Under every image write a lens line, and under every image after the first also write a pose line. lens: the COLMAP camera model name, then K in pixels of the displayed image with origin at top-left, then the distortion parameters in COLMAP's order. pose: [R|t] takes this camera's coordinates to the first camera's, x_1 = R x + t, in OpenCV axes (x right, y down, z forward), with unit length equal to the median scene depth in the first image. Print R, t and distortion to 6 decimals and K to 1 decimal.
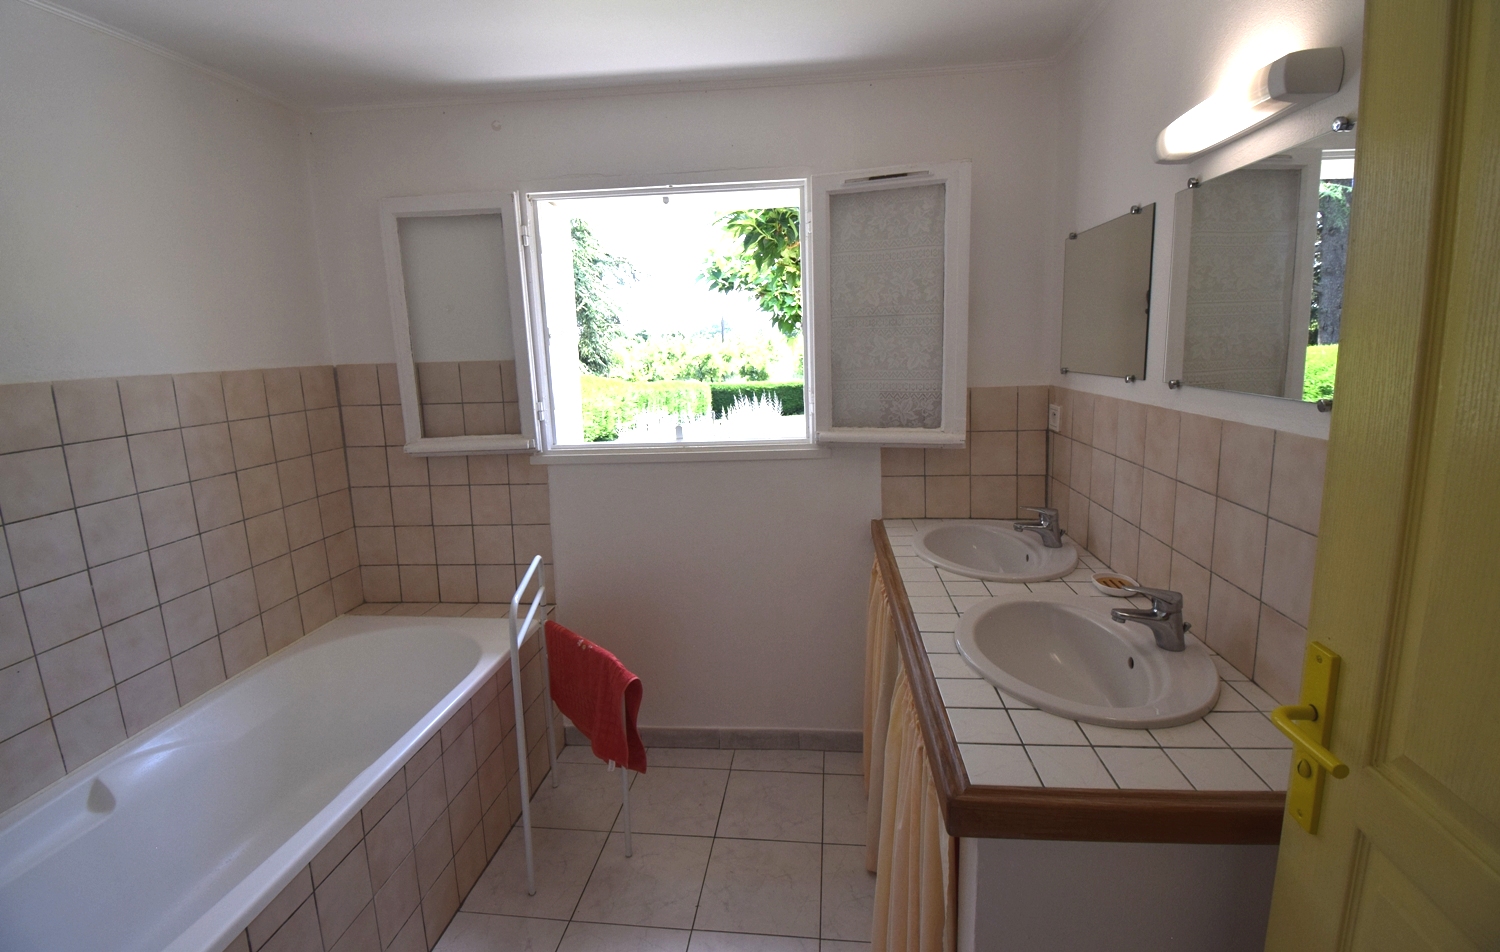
lens RADIAL K [[657.3, 0, 747.5], [0, 657.3, 449.4], [0, 0, 1]] dist [-0.002641, -0.000052]
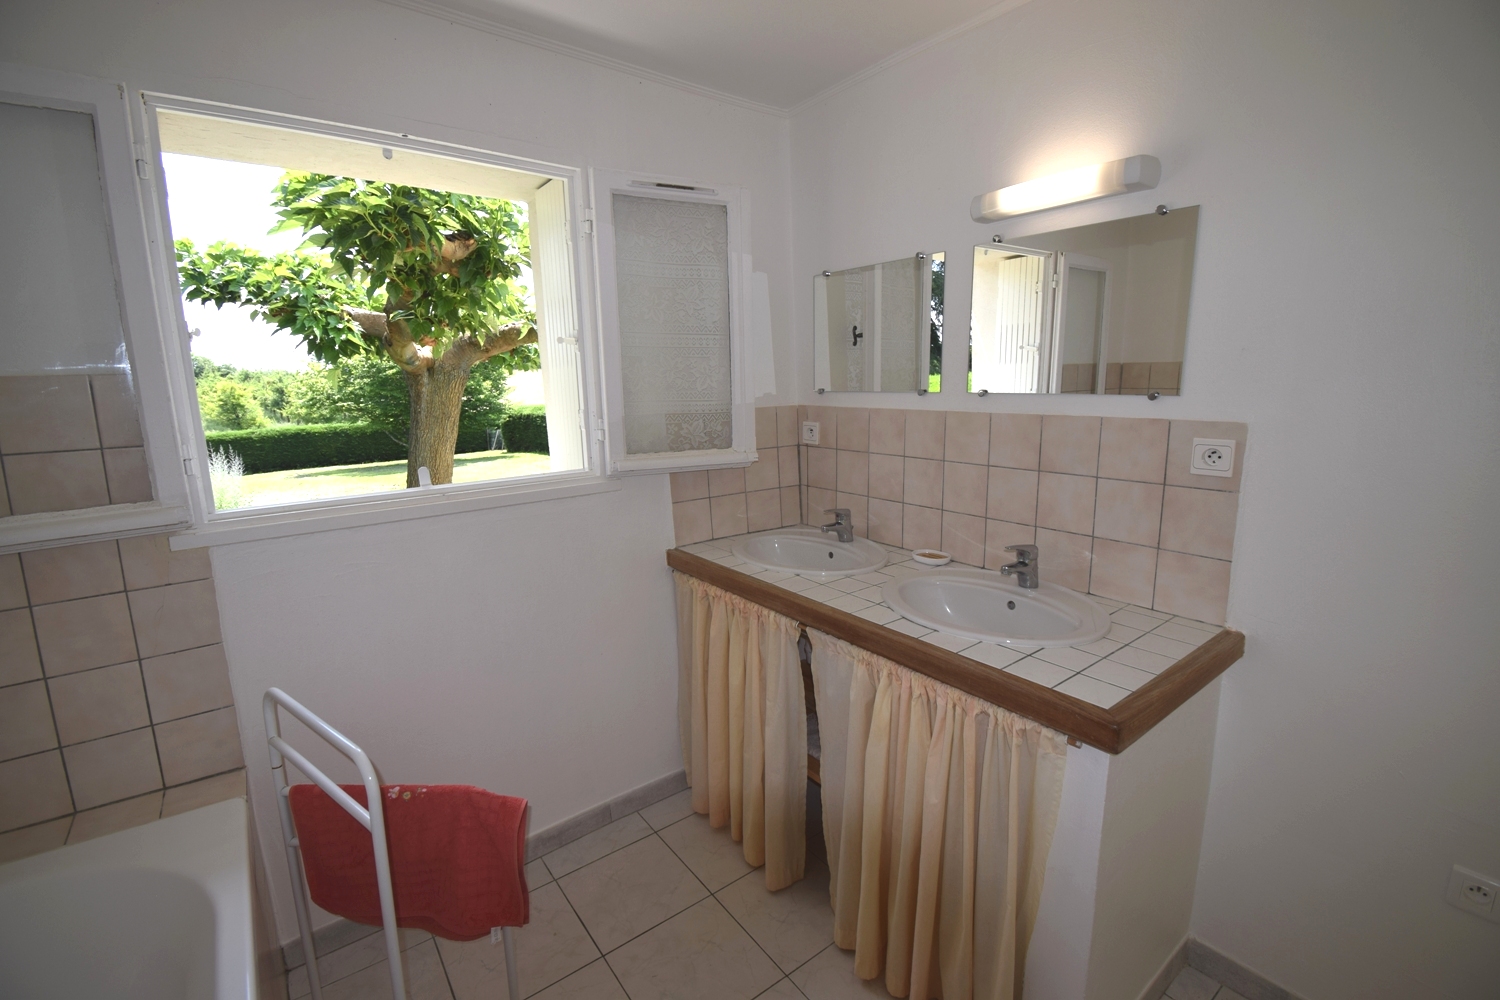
lens RADIAL K [[660.5, 0, 751.9], [0, 660.5, 497.3], [0, 0, 1]] dist [-0.013947, -0.001844]
pose [[0.716344, -0.102562, 0.690168, -0.386697], [0.100703, 0.993979, 0.043188, 0.002918], [-0.690442, 0.038564, 0.722359, 0.233366]]
